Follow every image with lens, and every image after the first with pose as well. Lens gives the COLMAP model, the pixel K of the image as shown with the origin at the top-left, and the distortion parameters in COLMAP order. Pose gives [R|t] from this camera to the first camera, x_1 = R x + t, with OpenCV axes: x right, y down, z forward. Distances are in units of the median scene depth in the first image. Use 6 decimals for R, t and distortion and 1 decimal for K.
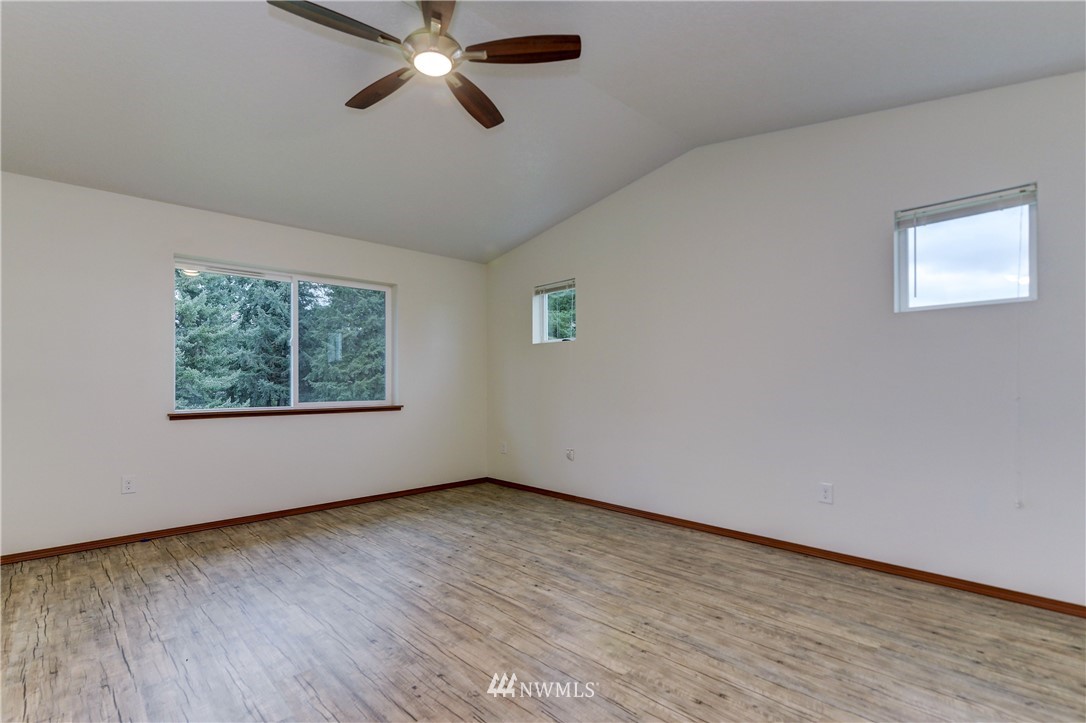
lens RADIAL K [[513.5, 0, 546.6], [0, 513.5, 372.0], [0, 0, 1]] dist [0.000759, 0.000359]
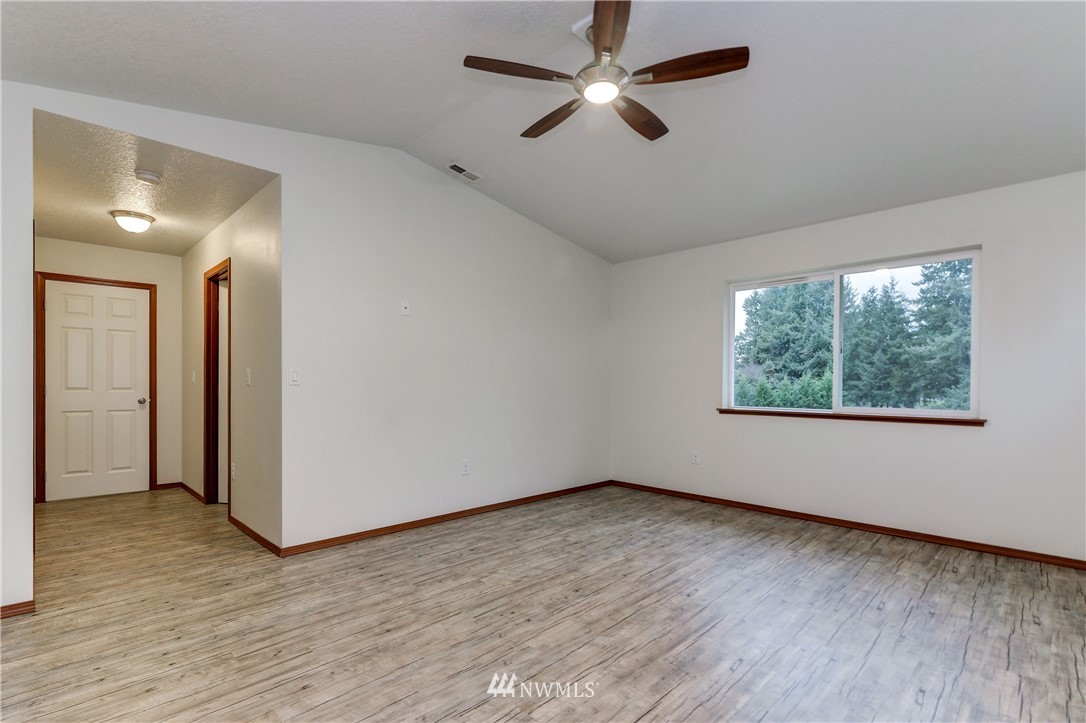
lens RADIAL K [[513.5, 0, 526.3], [0, 513.5, 384.8], [0, 0, 1]] dist [0.000759, 0.000359]
pose [[0.006304, 0.008502, -0.999944, 0.530726], [0.014303, 0.999861, 0.008592, 0.005106], [0.999878, -0.014356, 0.006181, 0.511671]]
